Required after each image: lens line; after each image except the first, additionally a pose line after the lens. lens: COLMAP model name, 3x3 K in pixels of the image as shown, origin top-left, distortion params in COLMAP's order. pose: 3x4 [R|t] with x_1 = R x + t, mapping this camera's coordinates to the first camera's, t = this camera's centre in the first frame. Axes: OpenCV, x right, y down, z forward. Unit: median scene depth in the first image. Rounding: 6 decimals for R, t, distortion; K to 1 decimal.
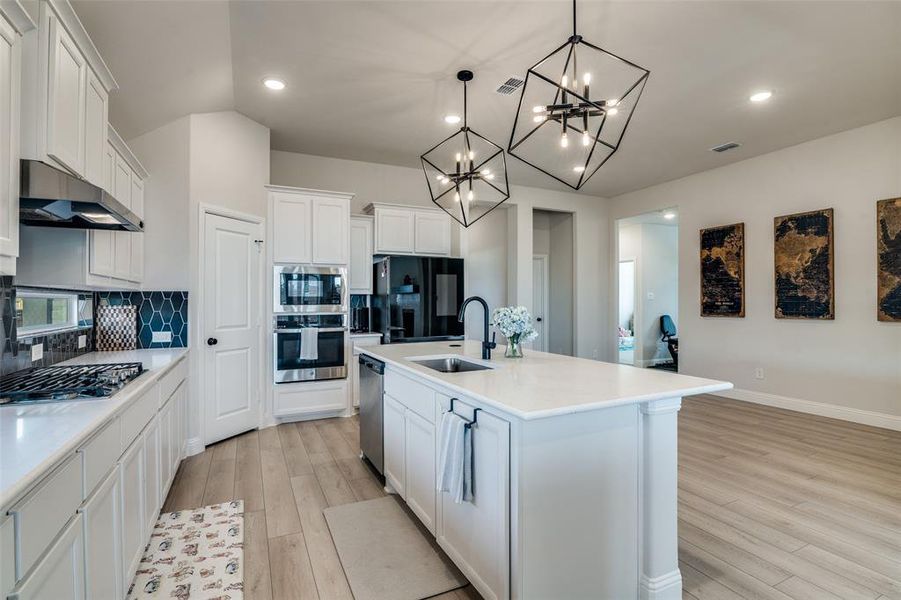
lens RADIAL K [[426.1, 0, 446.5], [0, 426.1, 297.2], [0, 0, 1]] dist [-0.013555, -0.000057]
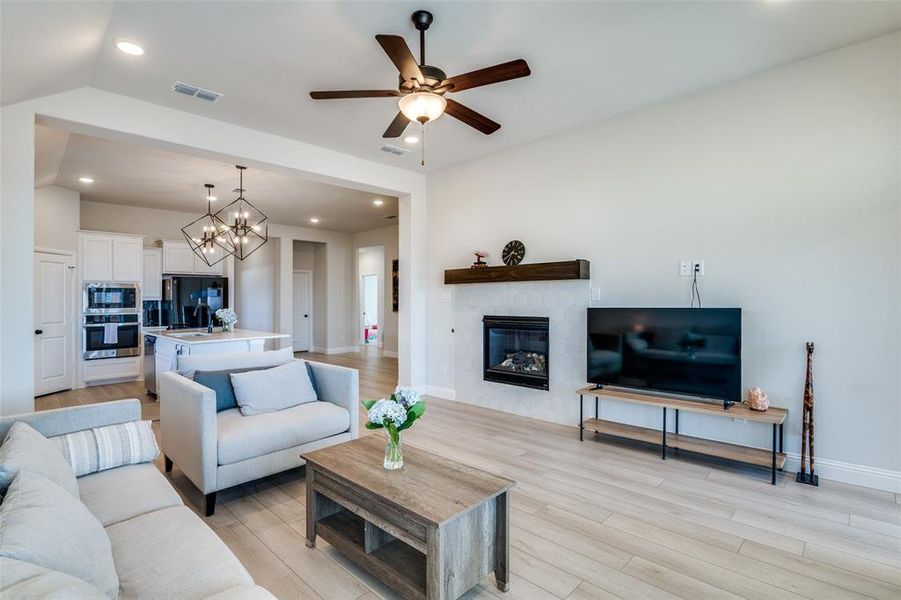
lens RADIAL K [[426.1, 0, 446.5], [0, 426.1, 297.2], [0, 0, 1]] dist [-0.013555, -0.000057]
pose [[0.936370, -0.003388, 0.350998, 0.259964], [0.002509, 0.999992, 0.002958, -0.021435], [-0.351006, -0.001889, 0.936371, -0.801974]]
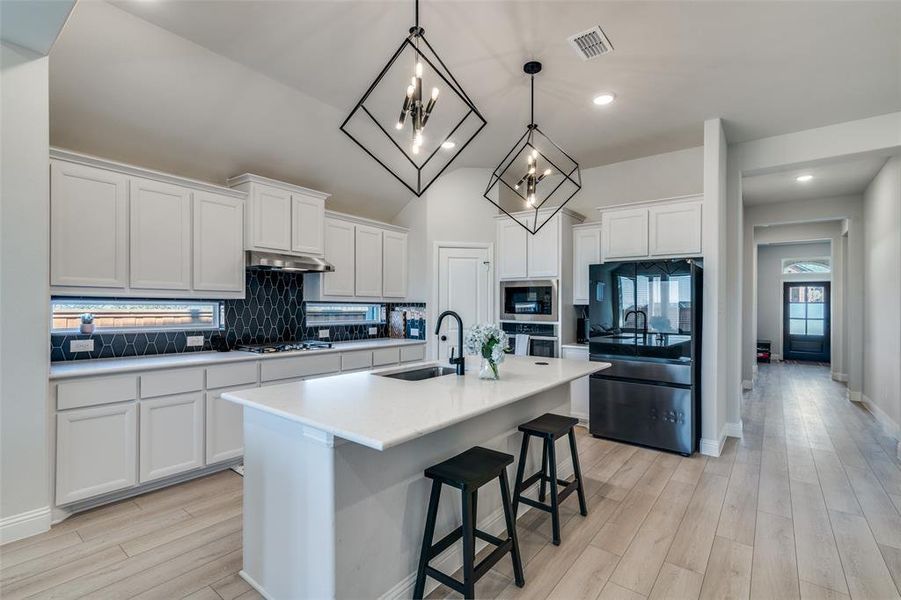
lens RADIAL K [[414.0, 0, 446.3], [0, 414.0, 303.9], [0, 0, 1]] dist [-0.000393, 0.000051]
pose [[0.444190, 0.008441, -0.895893, 0.539854], [-0.005108, 0.999963, 0.006889, -0.015128], [0.895918, 0.001517, 0.444216, 0.313314]]
